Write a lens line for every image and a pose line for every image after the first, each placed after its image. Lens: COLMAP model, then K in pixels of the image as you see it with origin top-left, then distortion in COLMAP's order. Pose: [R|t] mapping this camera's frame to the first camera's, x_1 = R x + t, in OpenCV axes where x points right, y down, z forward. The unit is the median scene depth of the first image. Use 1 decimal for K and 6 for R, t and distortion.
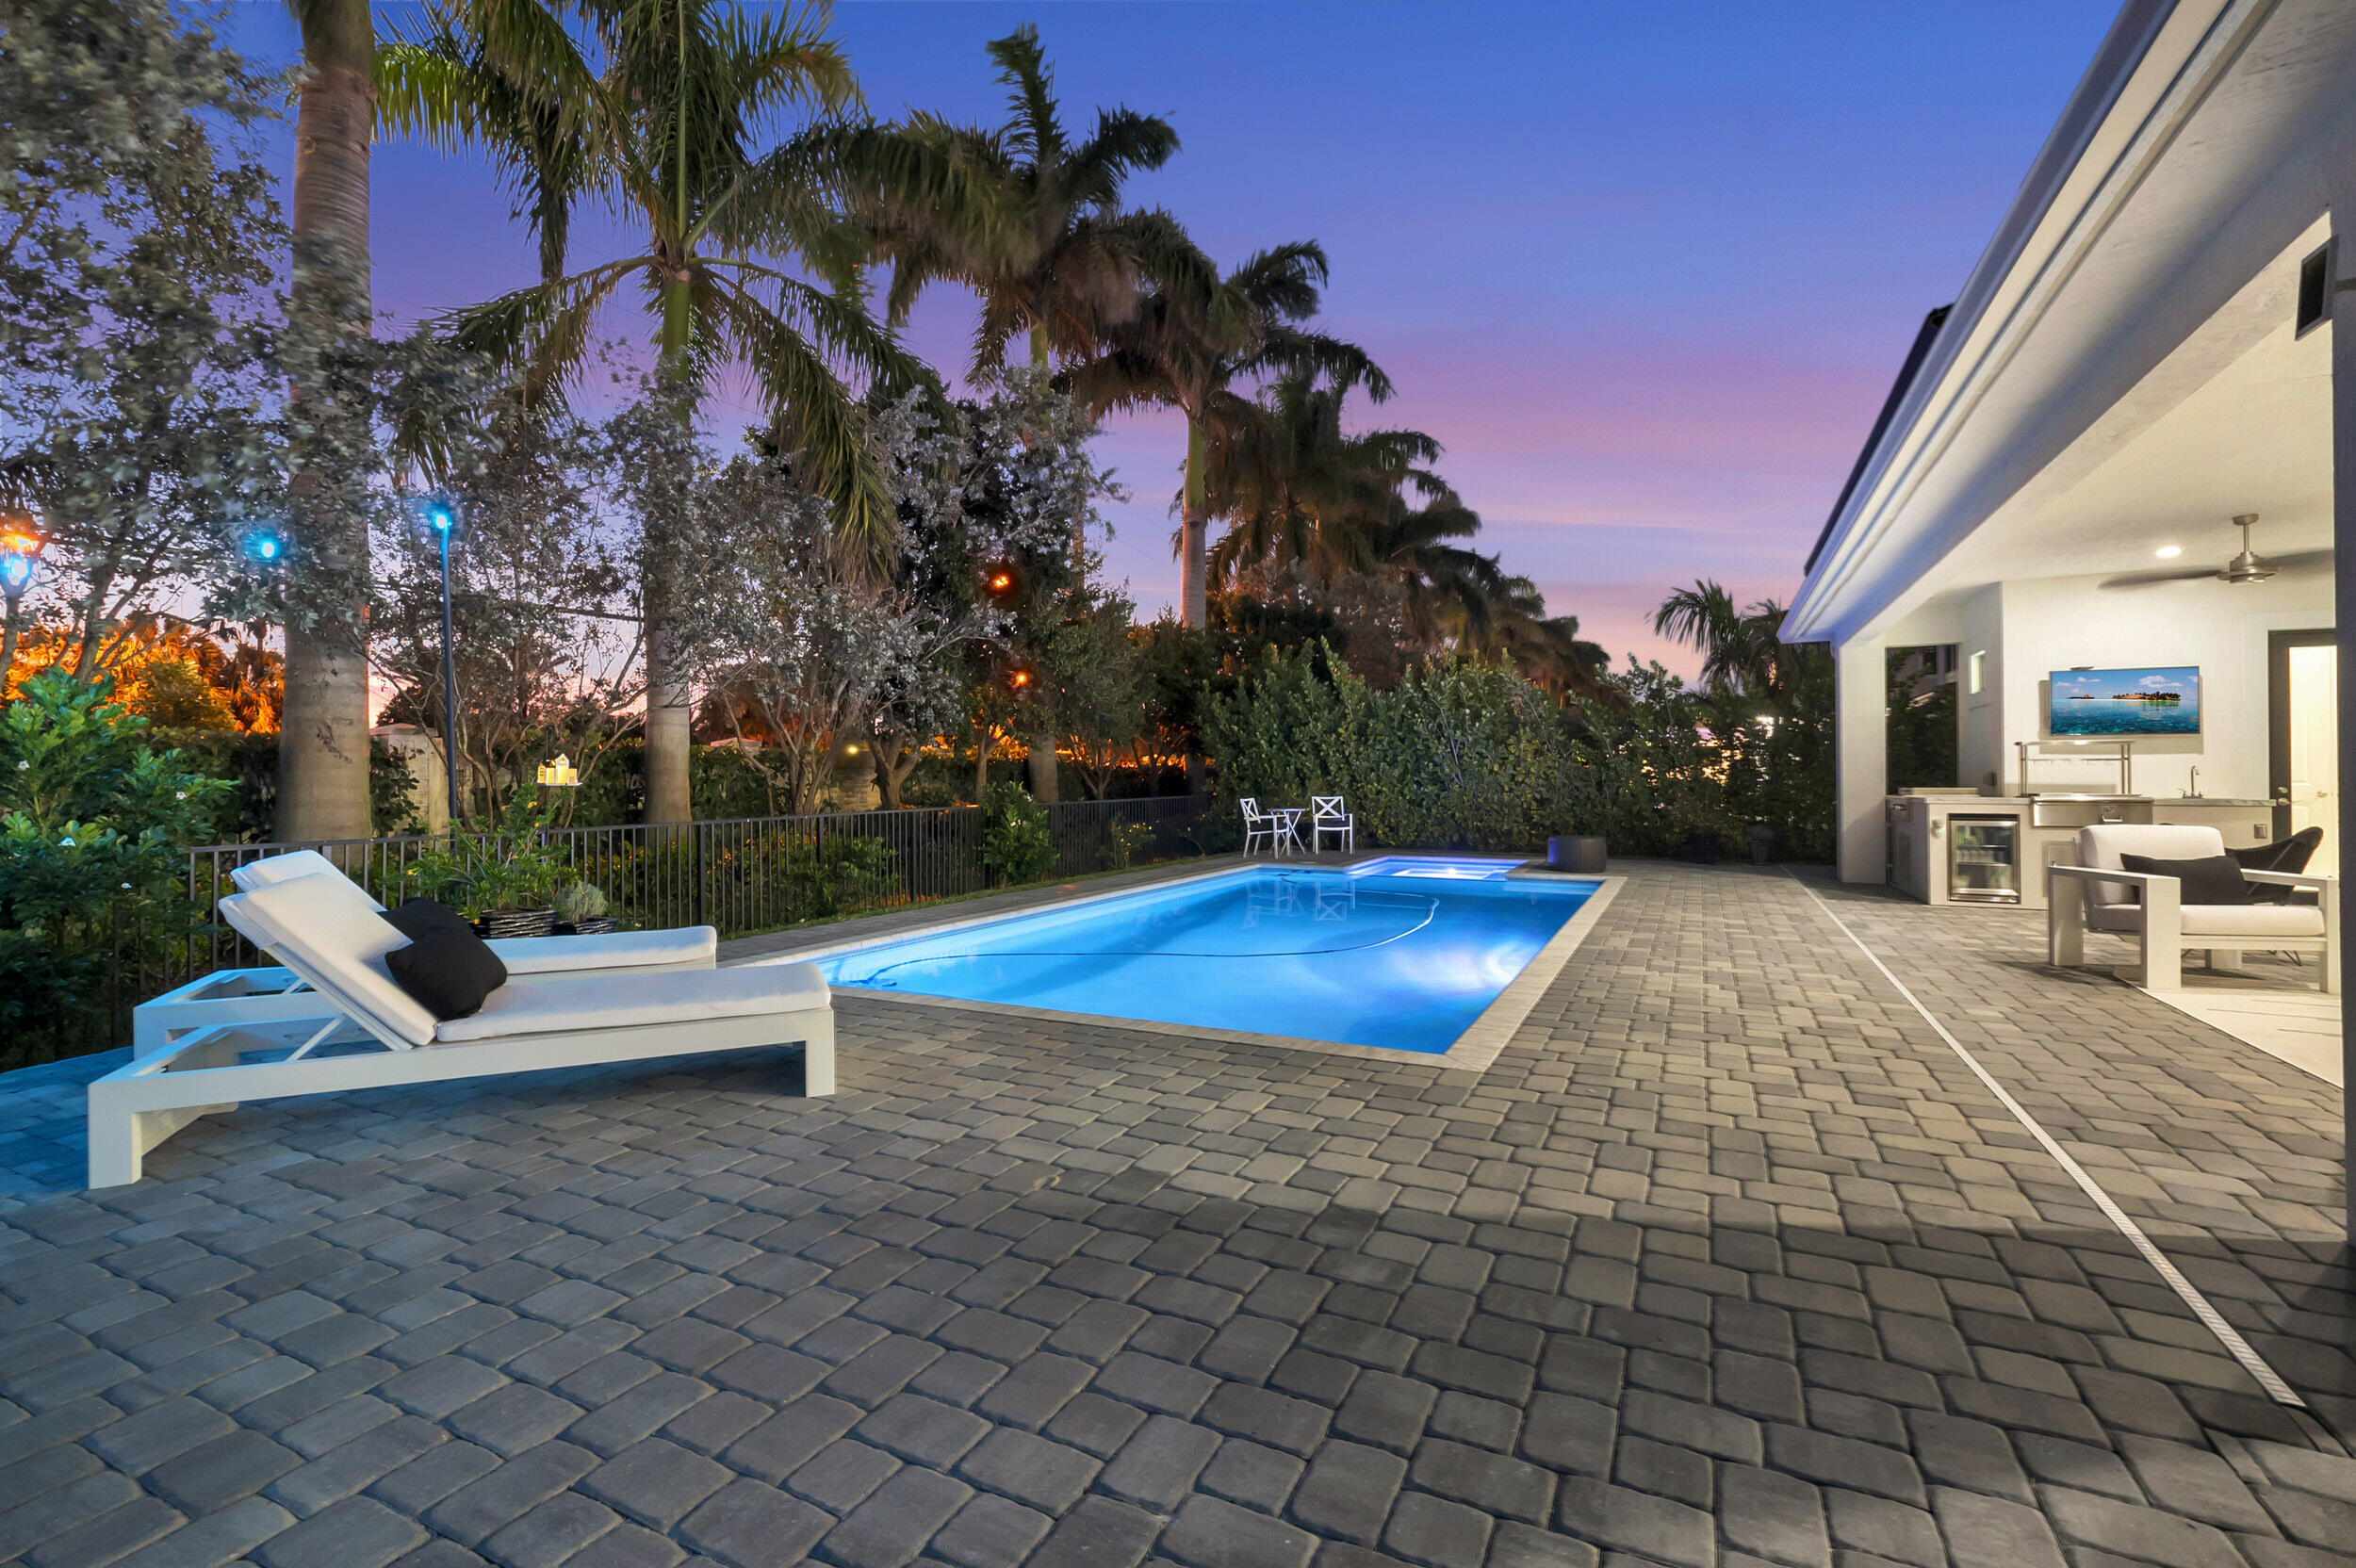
lens RADIAL K [[1034.6, 0, 1160.0], [0, 1034.6, 771.8], [0, 0, 1]] dist [0.000442, -0.000347]
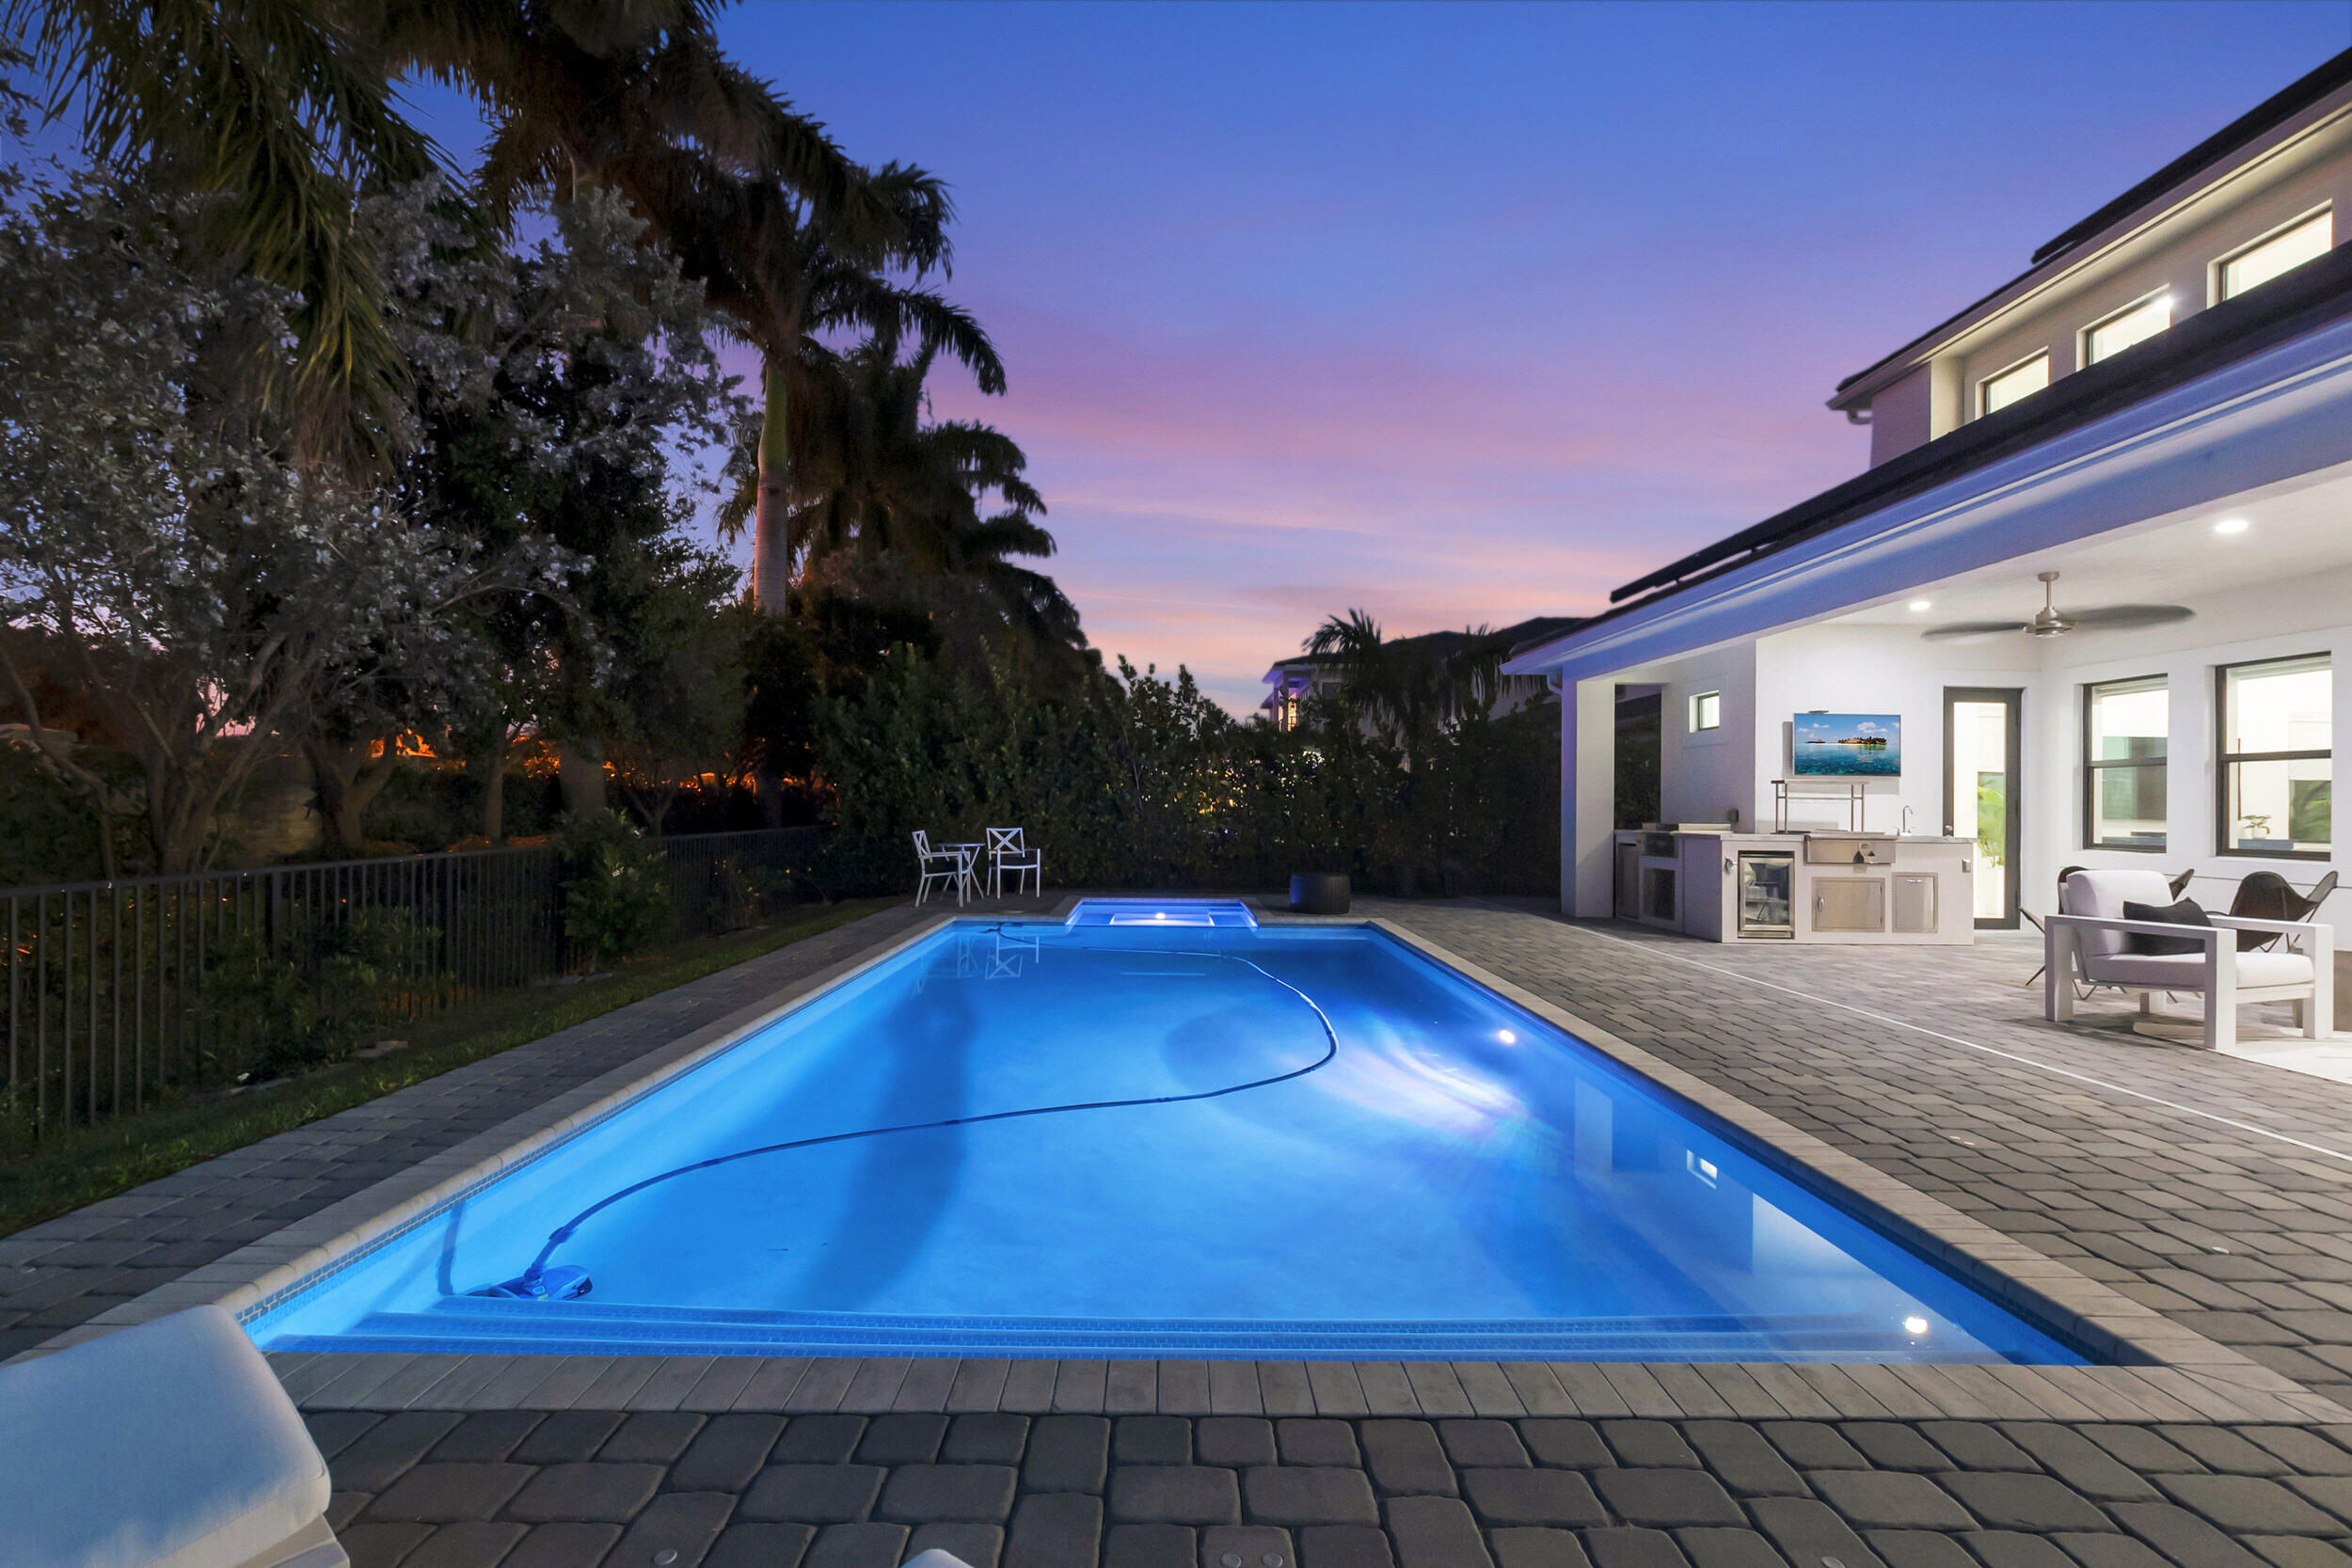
lens RADIAL K [[1047.2, 0, 1167.3], [0, 1047.2, 799.9], [0, 0, 1]] dist [-0.007686, -0.000225]
pose [[0.888503, 0.011812, 0.458719, -0.109788], [-0.013652, 0.999907, 0.000696, -0.000895], [-0.458668, -0.006881, 0.888581, 0.205856]]
